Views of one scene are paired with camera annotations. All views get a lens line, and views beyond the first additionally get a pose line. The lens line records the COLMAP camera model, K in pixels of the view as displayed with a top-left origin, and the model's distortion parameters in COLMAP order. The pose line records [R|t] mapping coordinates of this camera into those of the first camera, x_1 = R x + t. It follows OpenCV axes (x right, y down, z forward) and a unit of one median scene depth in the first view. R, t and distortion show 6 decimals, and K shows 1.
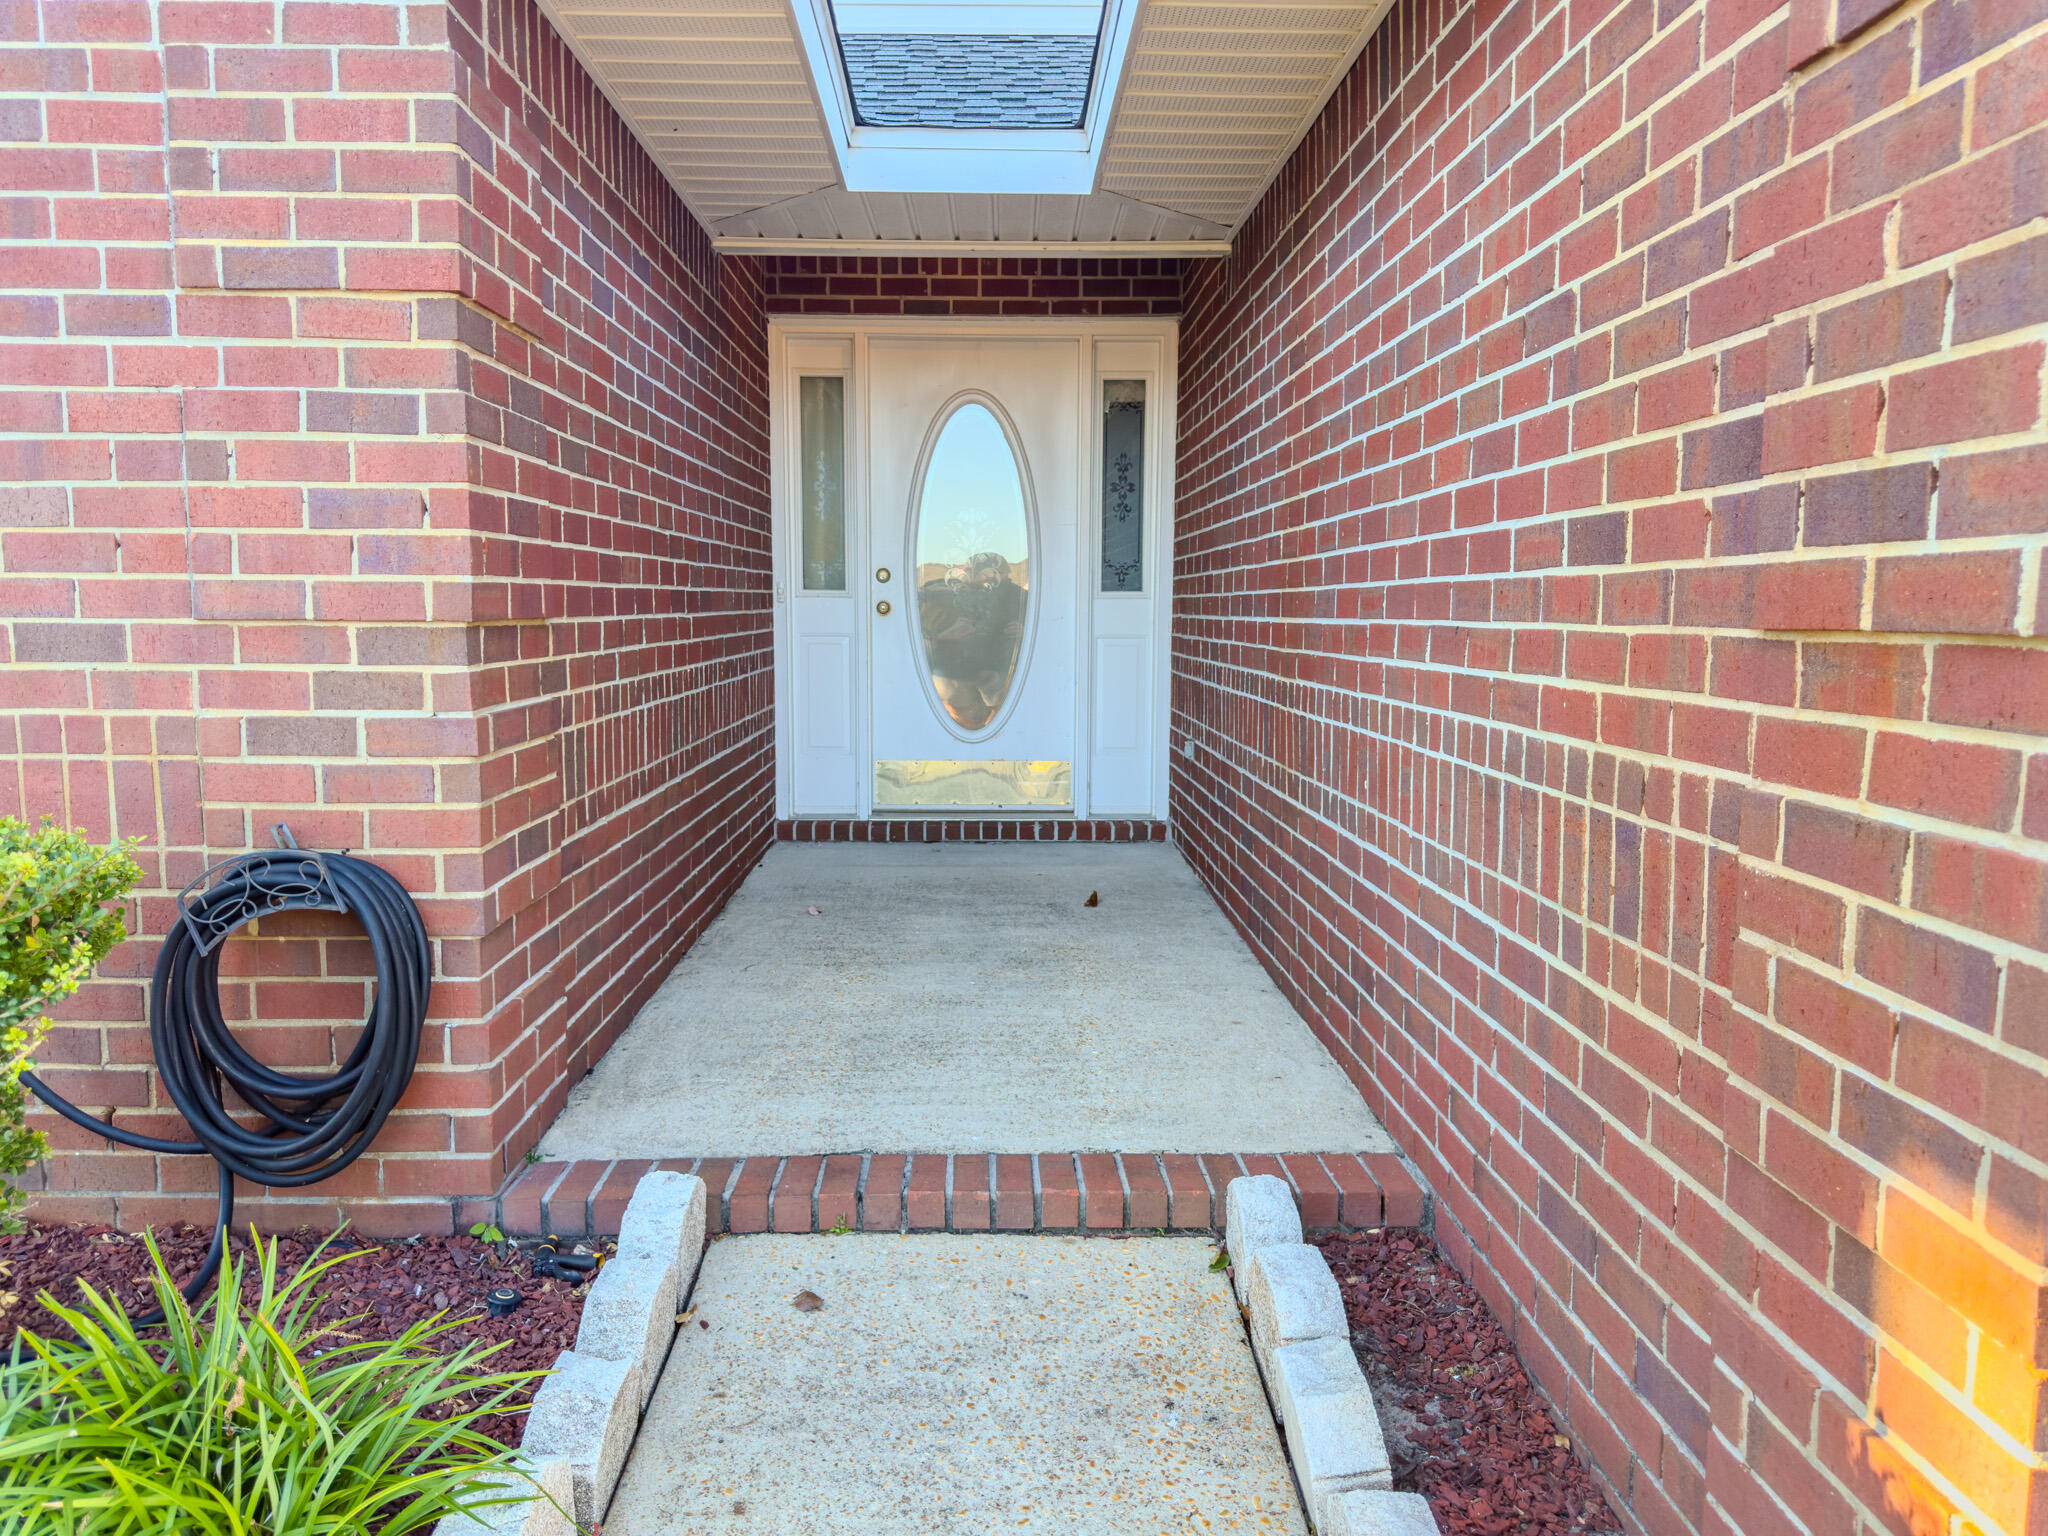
lens RADIAL K [[1423.6, 0, 1008.0], [0, 1423.6, 750.9], [0, 0, 1]] dist [0.091850, -0.002703]
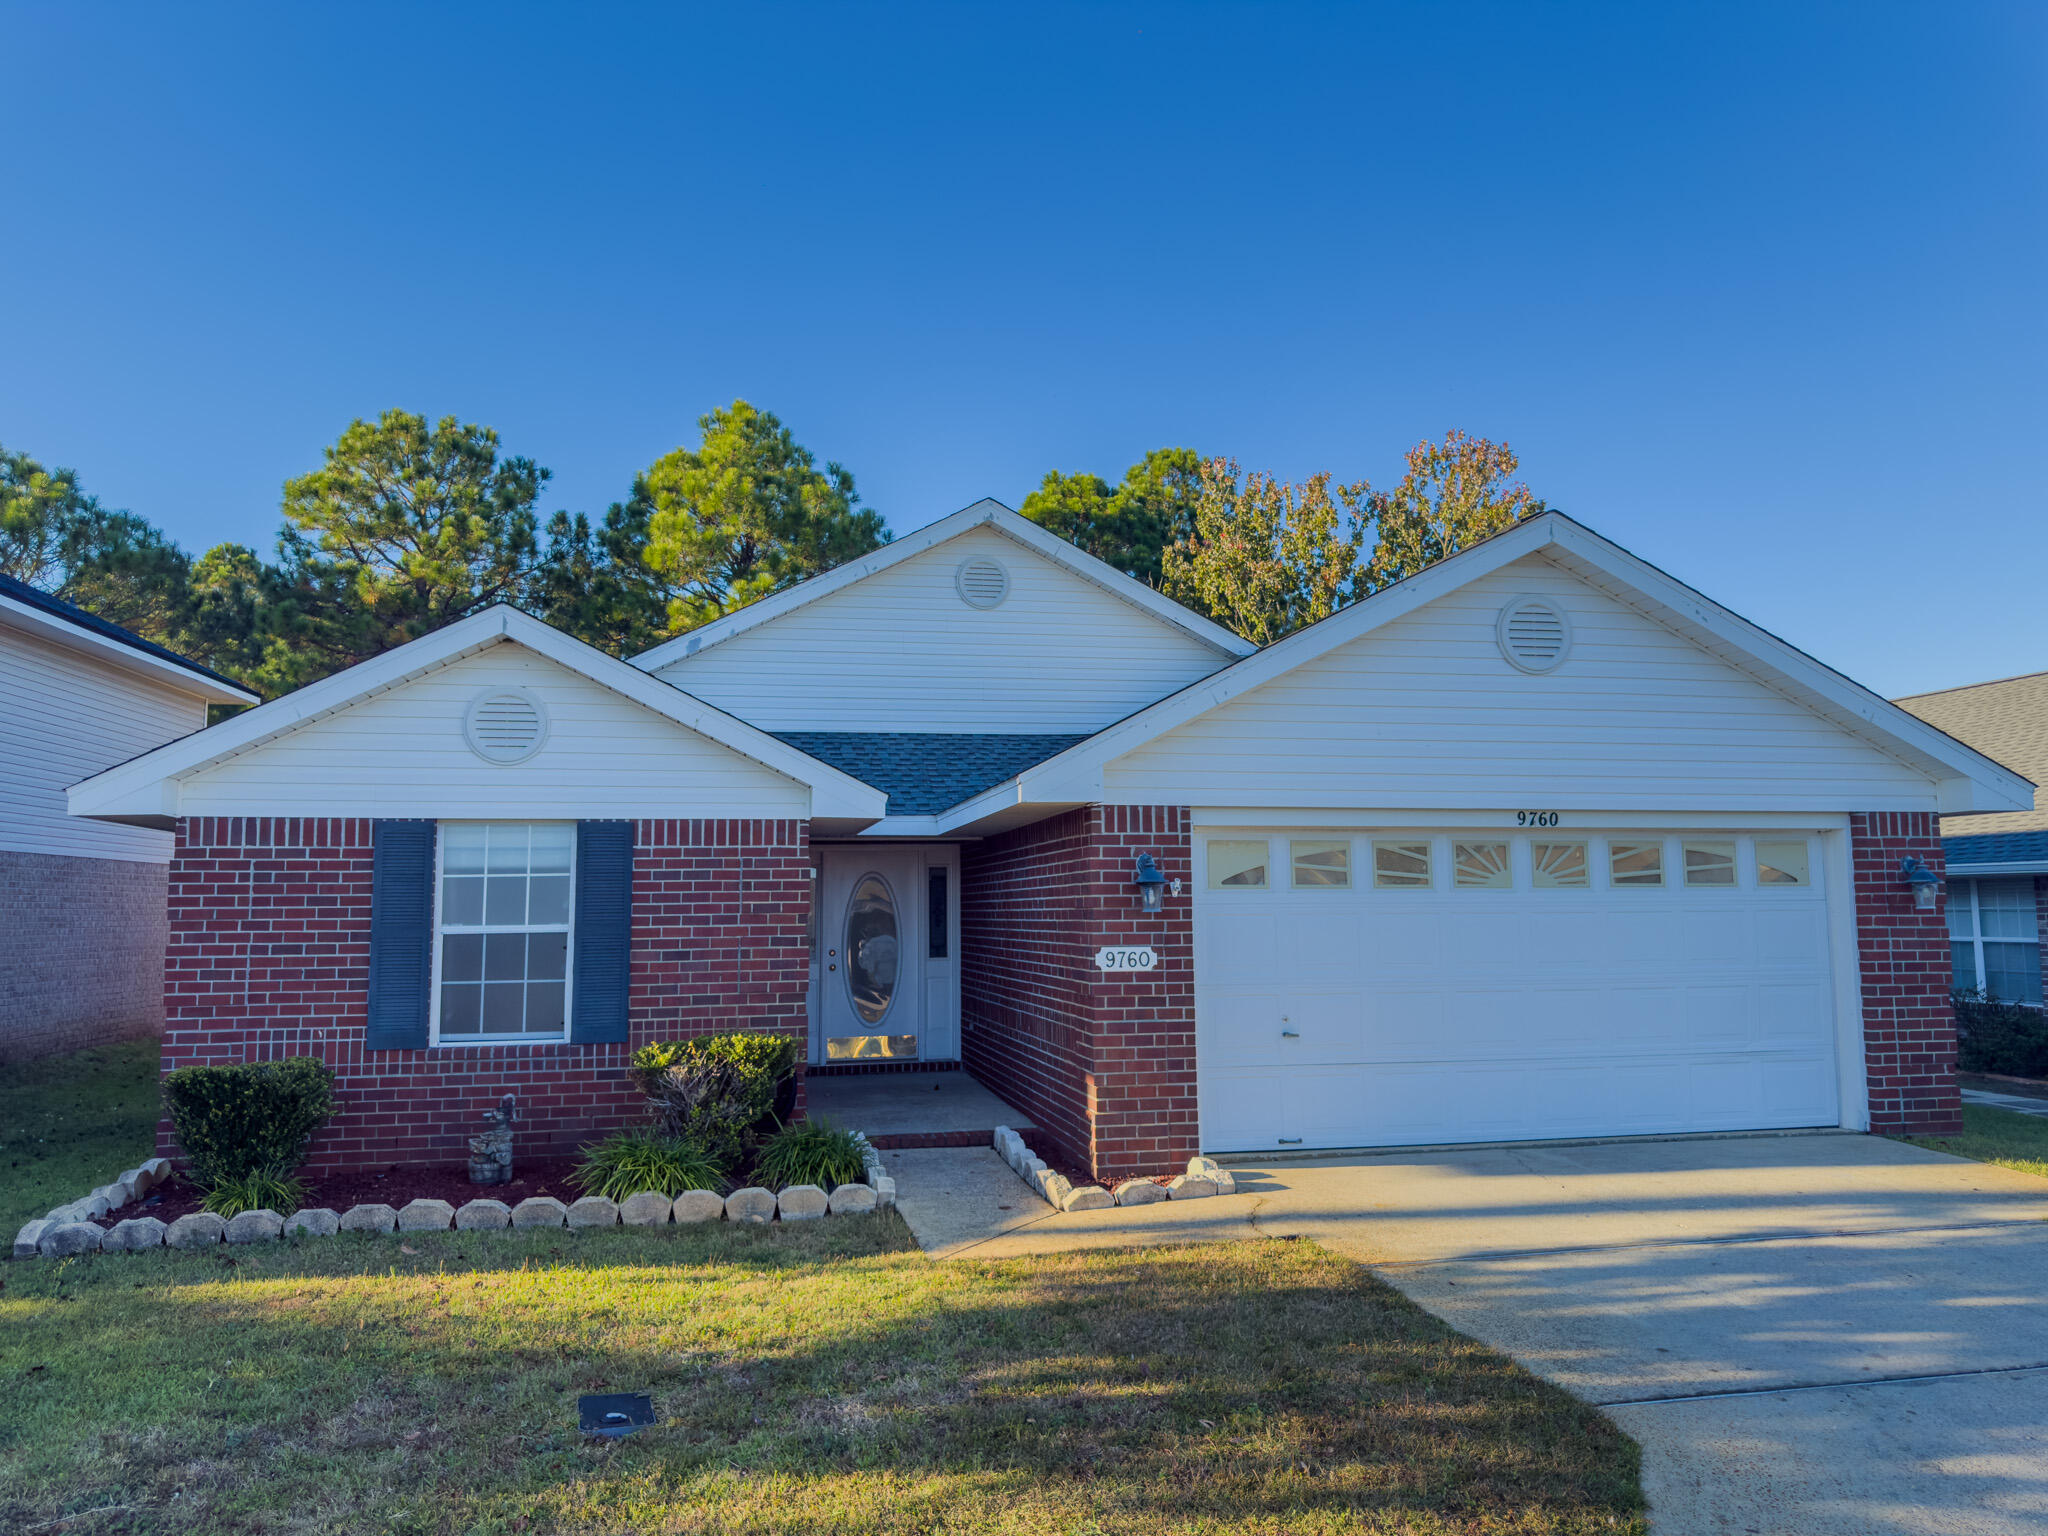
lens RADIAL K [[1423.6, 0, 1023.6], [0, 1423.6, 750.0], [0, 0, 1]] dist [0.091850, -0.002703]
pose [[0.981200, 0.008105, 0.192824, -0.350602], [0.032985, 0.977375, -0.208928, 0.068099], [-0.190154, 0.211360, 0.958733, -1.965109]]
